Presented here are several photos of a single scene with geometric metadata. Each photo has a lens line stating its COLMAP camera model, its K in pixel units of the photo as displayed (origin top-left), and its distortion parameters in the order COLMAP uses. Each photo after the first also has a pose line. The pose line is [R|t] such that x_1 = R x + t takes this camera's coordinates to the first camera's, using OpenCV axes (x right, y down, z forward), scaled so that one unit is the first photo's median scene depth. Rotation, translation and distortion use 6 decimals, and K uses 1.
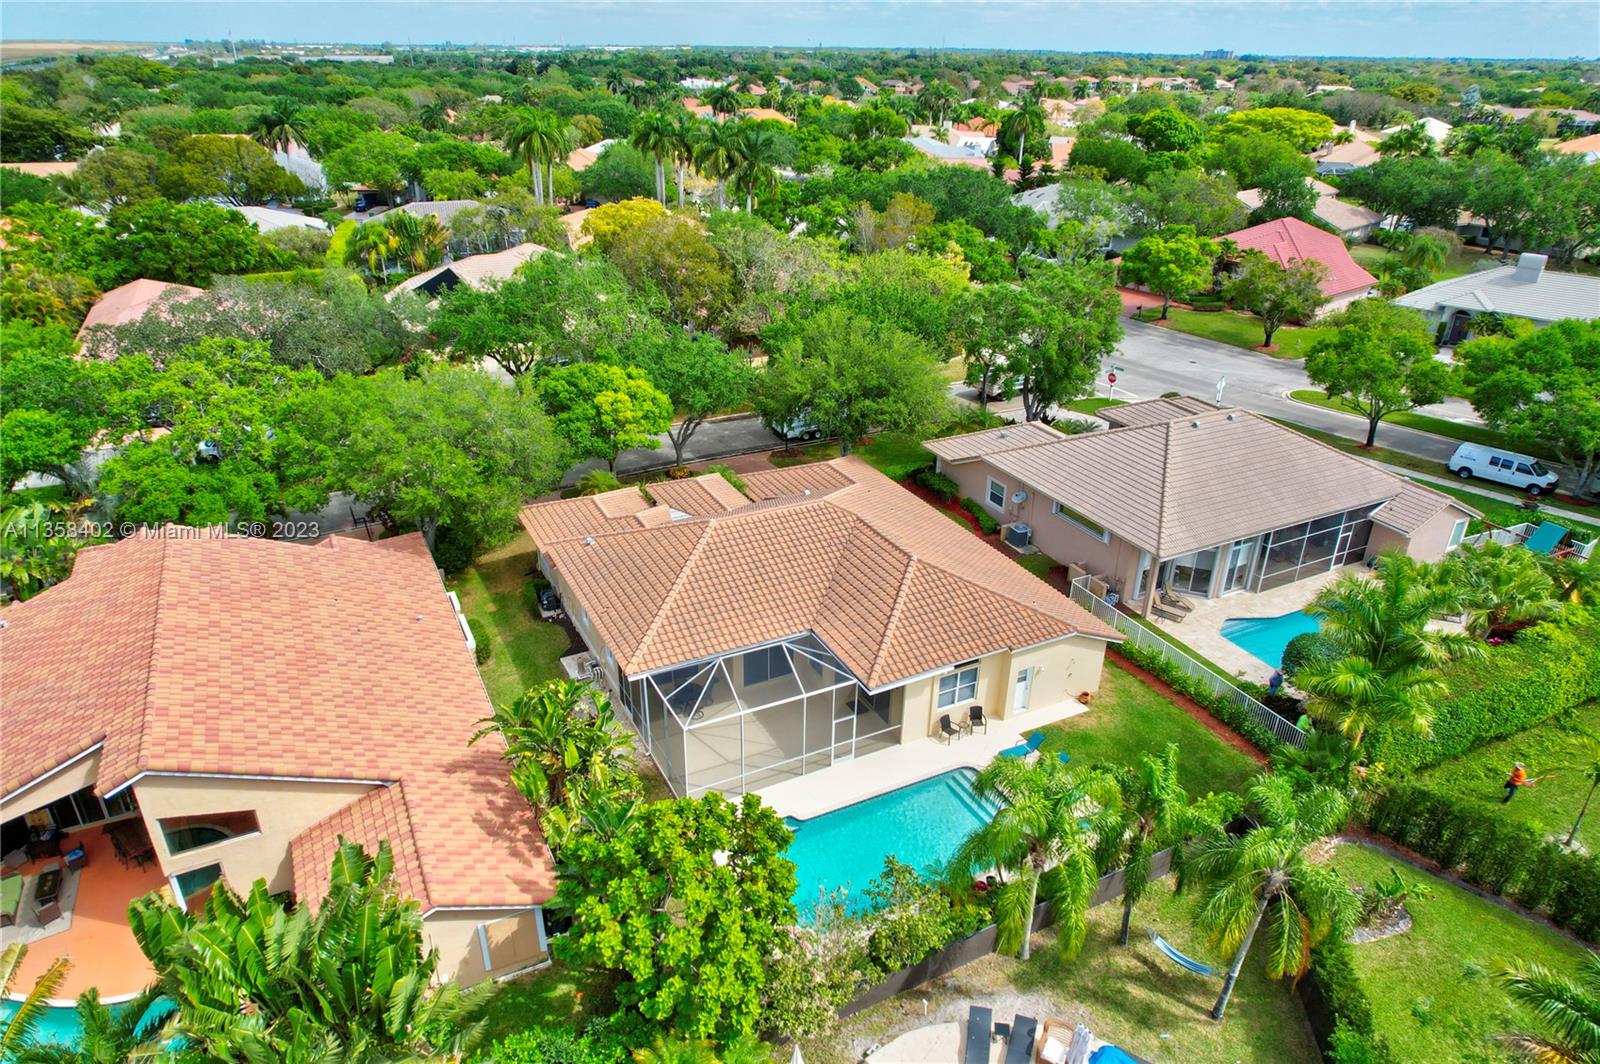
lens RADIAL K [[1038.3, 0, 800.0], [0, 1038.3, 532.0], [0, 0, 1]] dist [-0.081663, 0.081363]
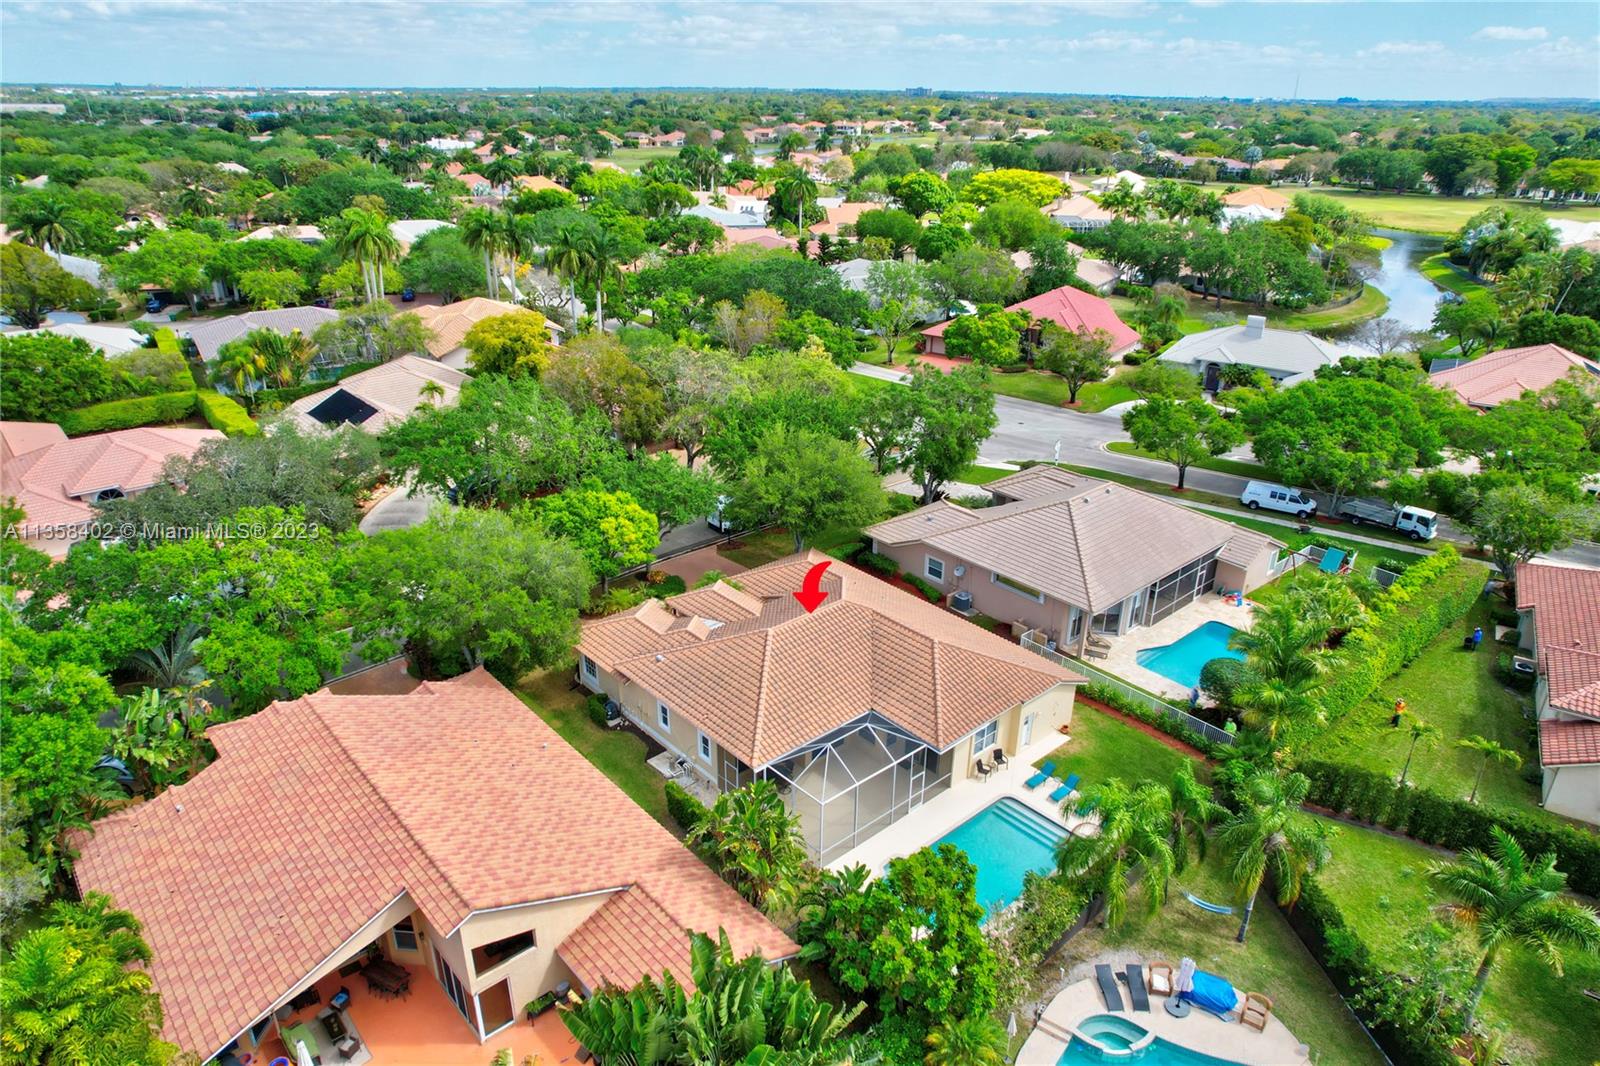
lens RADIAL K [[1038.3, 0, 800.0], [0, 1038.3, 533.0], [0, 0, 1]] dist [-0.081663, 0.081363]
pose [[0.967442, -0.102726, 0.231310, -0.240653], [0.109327, 0.993879, -0.015870, -0.076051], [-0.228264, 0.040642, 0.972751, -0.152499]]
